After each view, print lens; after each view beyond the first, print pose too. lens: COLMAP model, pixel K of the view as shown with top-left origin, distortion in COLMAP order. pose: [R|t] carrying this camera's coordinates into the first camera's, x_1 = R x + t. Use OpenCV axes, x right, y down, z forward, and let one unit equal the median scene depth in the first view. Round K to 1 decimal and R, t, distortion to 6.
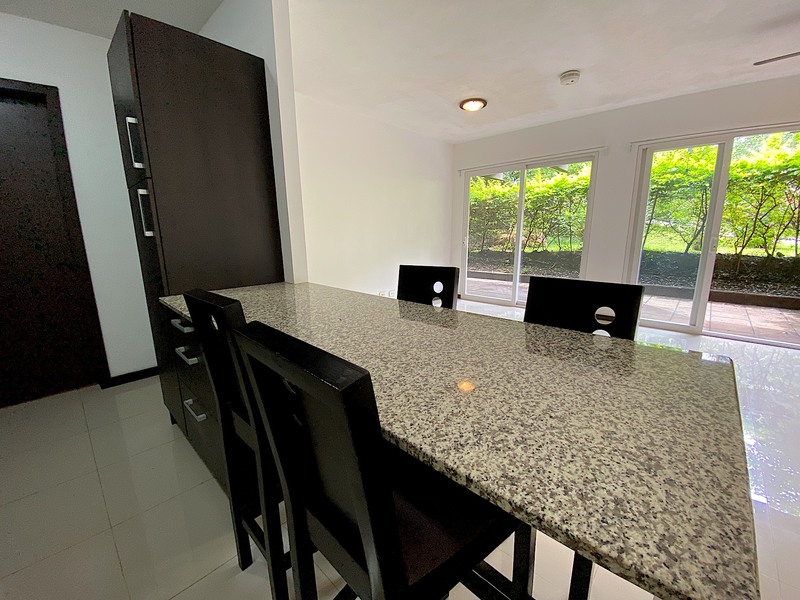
lens RADIAL K [[323.6, 0, 399.3], [0, 323.6, 298.4], [0, 0, 1]] dist [0.038318, -0.029967]
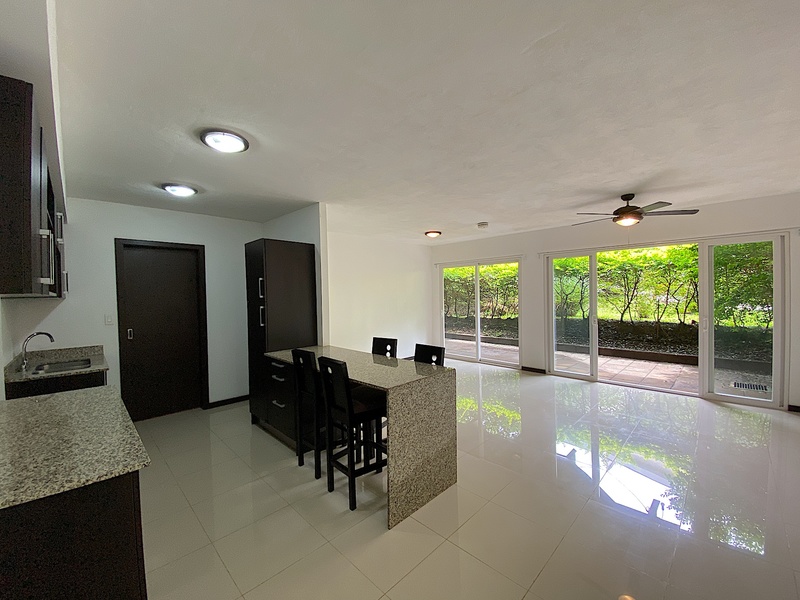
lens RADIAL K [[323.6, 0, 399.3], [0, 323.6, 298.4], [0, 0, 1]] dist [0.038318, -0.029967]
pose [[0.999377, -0.006935, -0.034597, 0.248064], [0.000394, 0.982627, -0.185593, 0.040732], [0.035283, 0.185464, 0.982017, -1.131986]]
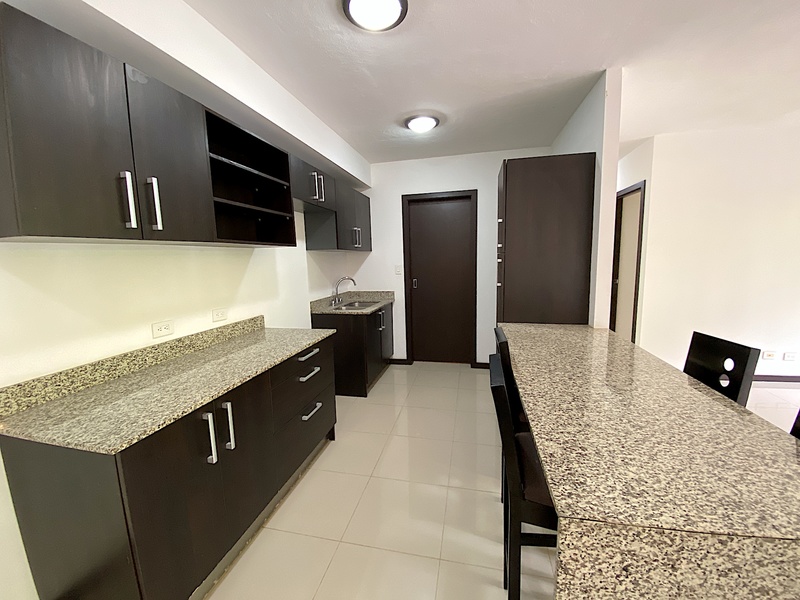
lens RADIAL K [[323.5, 0, 398.3], [0, 323.5, 300.9], [0, 0, 1]] dist [-0.000414, -0.010785]
pose [[0.505529, 0.116163, -0.854954, 0.366995], [-0.155313, 0.986961, 0.042263, -0.096591], [0.848716, 0.111421, 0.516979, -0.264700]]
